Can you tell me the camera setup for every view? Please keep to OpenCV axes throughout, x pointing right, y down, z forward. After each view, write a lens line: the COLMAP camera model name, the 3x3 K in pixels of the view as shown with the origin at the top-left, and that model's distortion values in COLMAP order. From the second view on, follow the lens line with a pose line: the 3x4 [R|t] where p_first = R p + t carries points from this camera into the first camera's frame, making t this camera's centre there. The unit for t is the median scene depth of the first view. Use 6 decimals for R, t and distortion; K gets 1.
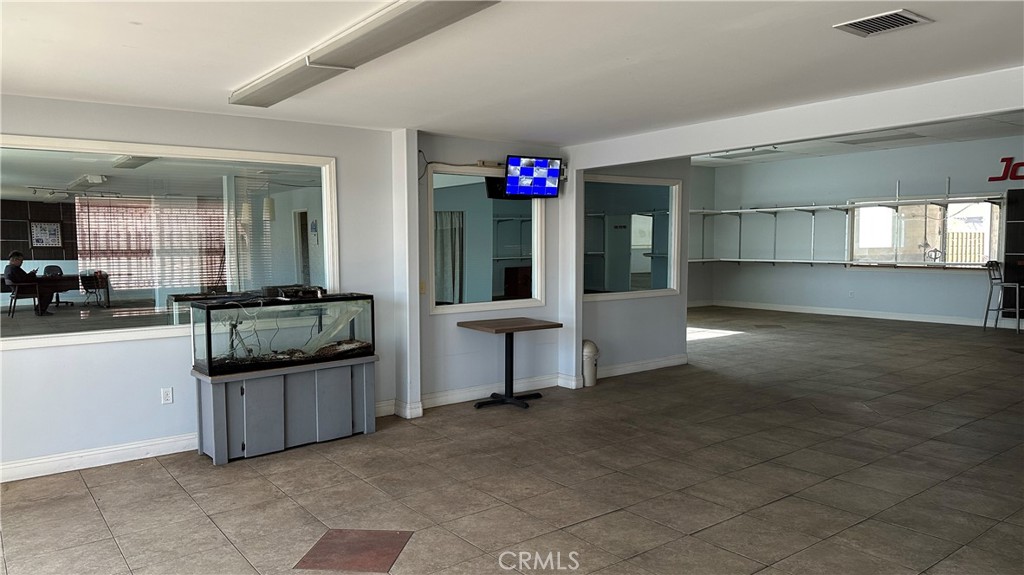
lens RADIAL K [[709.8, 0, 512.0], [0, 709.8, 287.5], [0, 0, 1]] dist [0.113035, -0.180934]
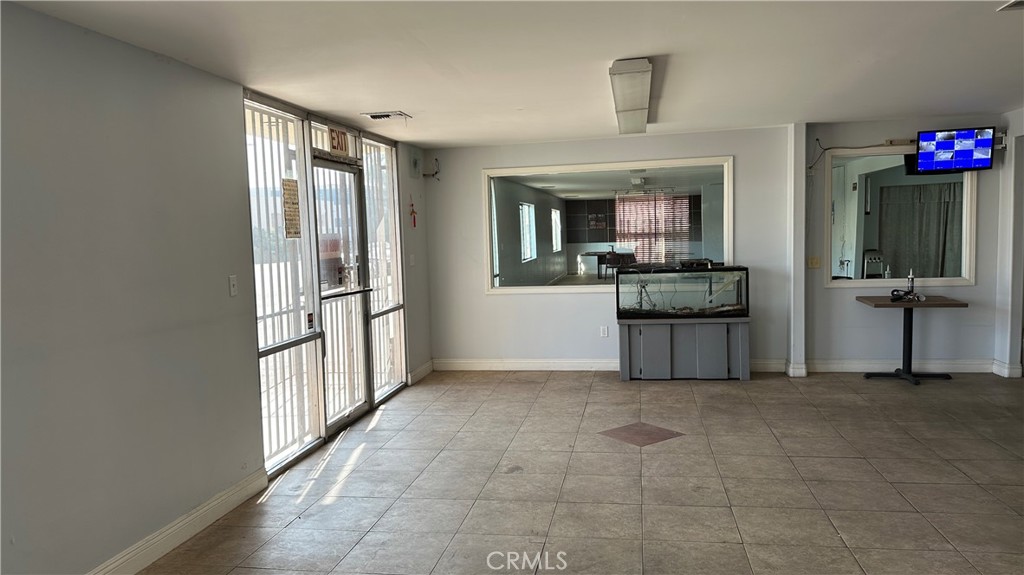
lens RADIAL K [[709.8, 0, 512.0], [0, 709.8, 287.5], [0, 0, 1]] dist [0.113035, -0.180934]
pose [[0.673861, 0.041312, -0.737703, 0.427631], [-0.020702, 0.999099, 0.037039, 0.007571], [0.738568, -0.009687, 0.674109, -0.119170]]
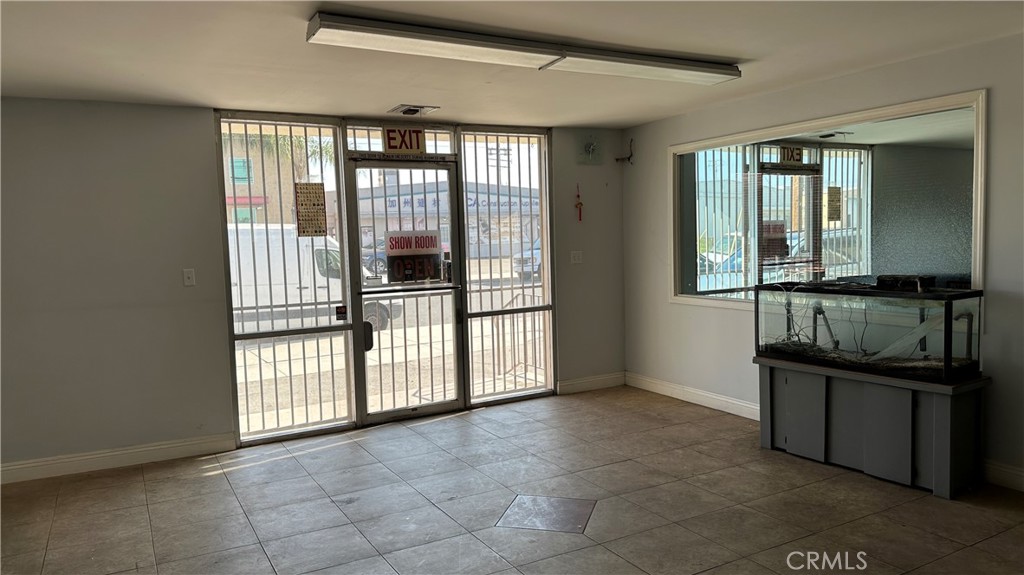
lens RADIAL K [[709.8, 0, 512.0], [0, 709.8, 287.5], [0, 0, 1]] dist [0.113035, -0.180934]
pose [[-0.148071, 0.082831, -0.985502, 0.513660], [-0.034171, 0.995463, 0.088802, -0.040782], [0.988386, 0.046825, -0.144568, 0.679210]]
